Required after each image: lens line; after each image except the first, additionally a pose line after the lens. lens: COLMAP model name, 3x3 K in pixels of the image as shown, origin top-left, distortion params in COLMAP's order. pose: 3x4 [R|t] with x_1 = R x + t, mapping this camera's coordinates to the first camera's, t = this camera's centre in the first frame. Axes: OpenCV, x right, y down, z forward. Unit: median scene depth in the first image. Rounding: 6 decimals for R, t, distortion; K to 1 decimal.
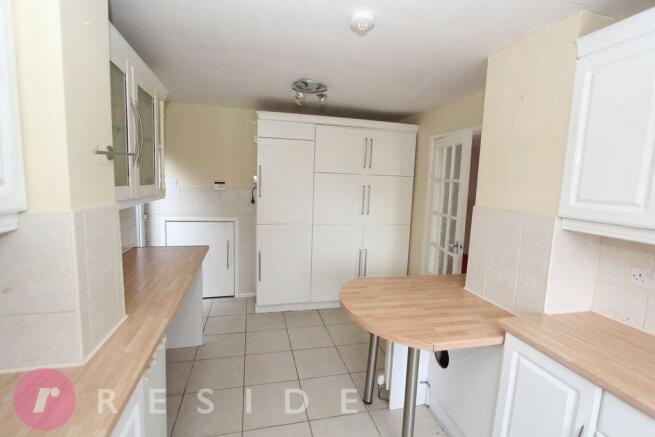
lens RADIAL K [[309.9, 0, 327.5], [0, 309.9, 218.5], [0, 0, 1]] dist [-0.000315, -0.000069]
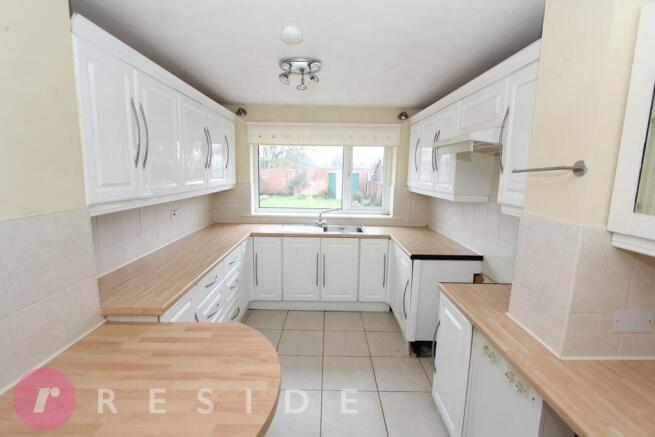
lens RADIAL K [[309.9, 0, 327.5], [0, 309.9, 218.5], [0, 0, 1]] dist [-0.000315, -0.000069]
pose [[-0.969245, -0.094743, 0.227129, -0.170587], [-0.028668, 0.960108, 0.278154, -0.246060], [-0.244422, 0.263088, -0.933297, 1.691519]]
